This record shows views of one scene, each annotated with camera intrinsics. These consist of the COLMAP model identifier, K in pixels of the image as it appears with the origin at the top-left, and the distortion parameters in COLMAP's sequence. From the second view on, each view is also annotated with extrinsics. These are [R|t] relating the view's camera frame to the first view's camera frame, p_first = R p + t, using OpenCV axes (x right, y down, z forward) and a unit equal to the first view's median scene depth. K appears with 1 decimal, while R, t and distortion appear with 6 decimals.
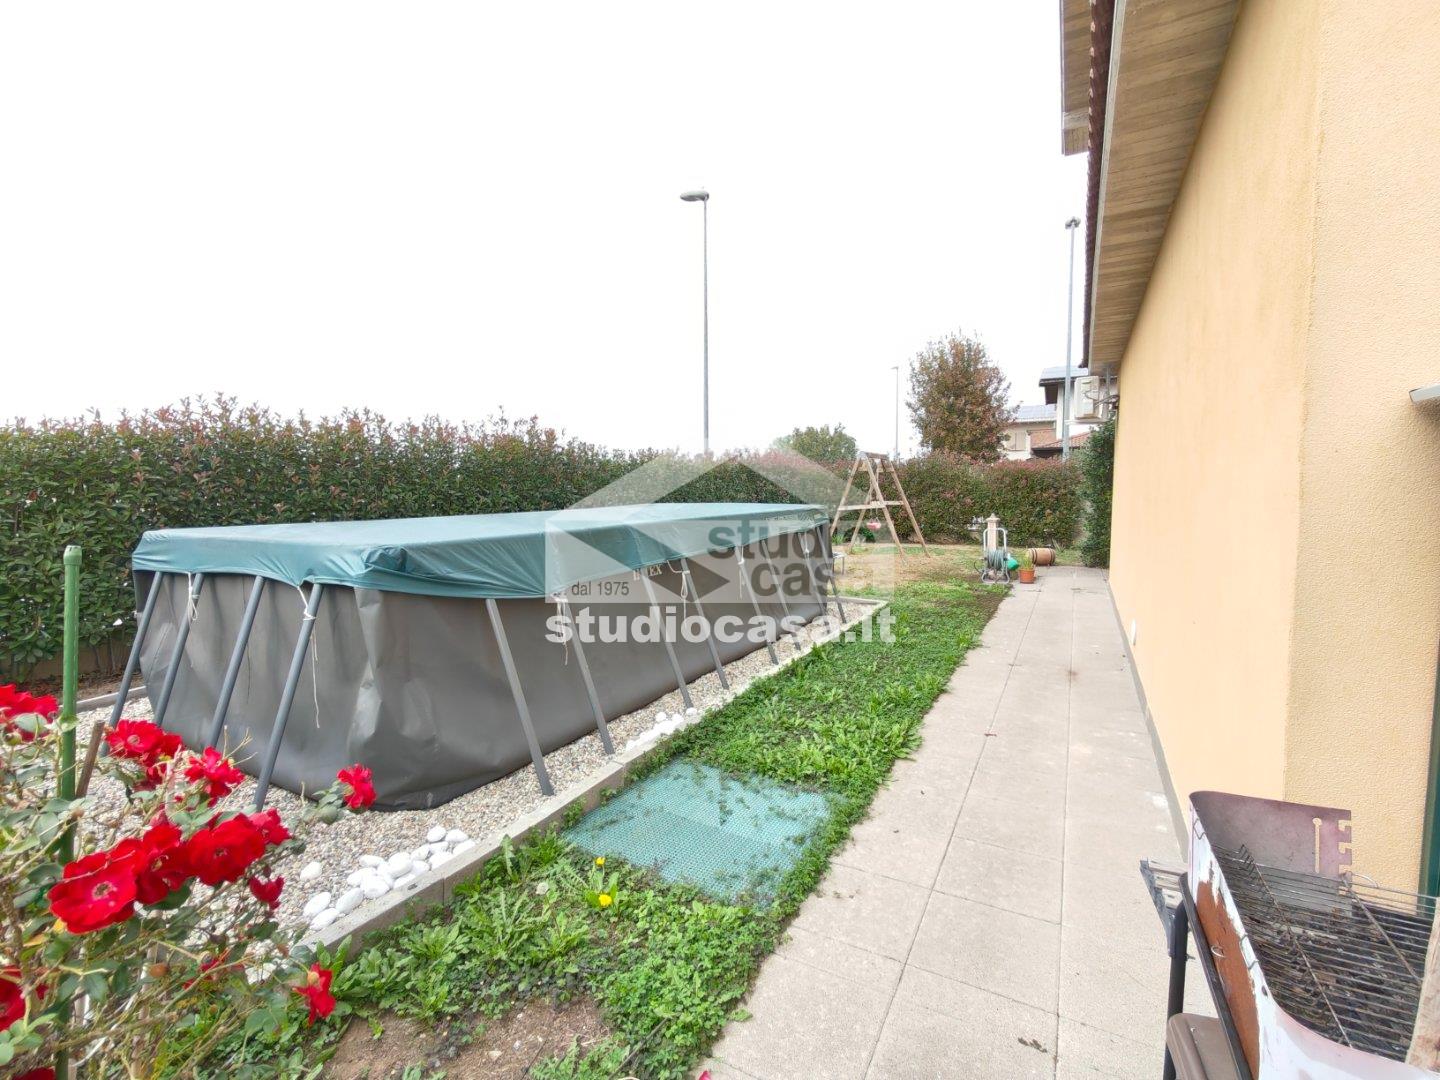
lens RADIAL K [[649.3, 0, 719.3], [0, 649.3, 543.3], [0, 0, 1]] dist [-0.004762, 0.001281]
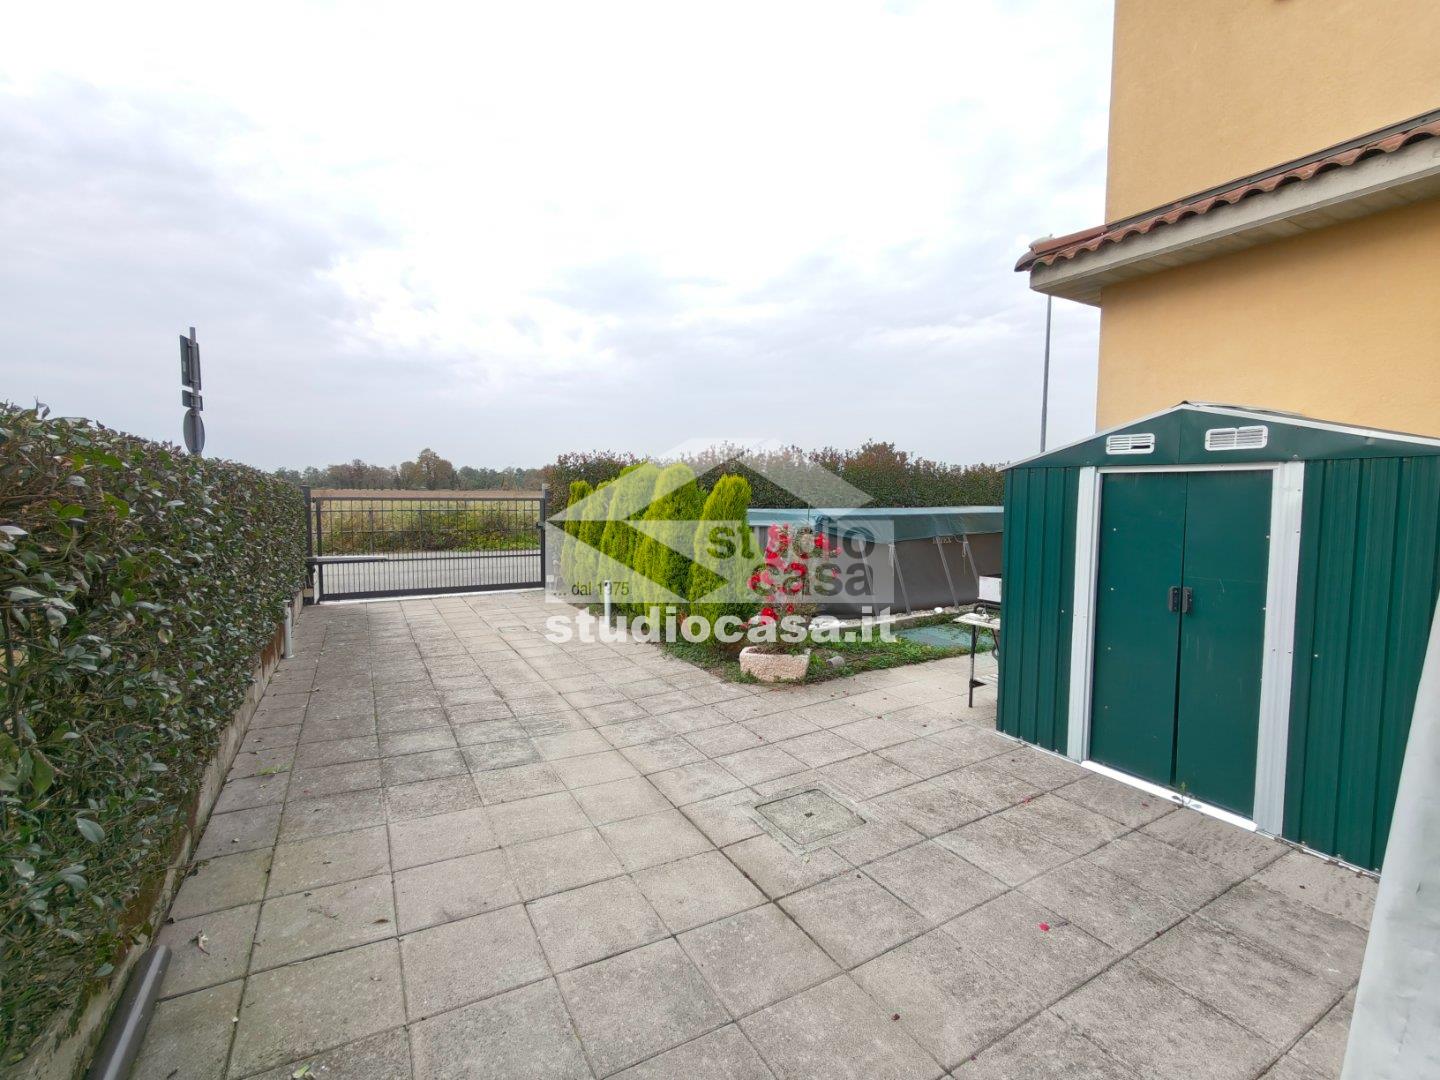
lens RADIAL K [[649.3, 0, 714.5], [0, 649.3, 543.1], [0, 0, 1]] dist [-0.004762, 0.001281]
pose [[0.851129, 0.053878, -0.522185, 0.167400], [-0.056672, 0.998336, 0.010634, 0.037656], [0.521889, 0.020543, 0.852766, -0.506329]]
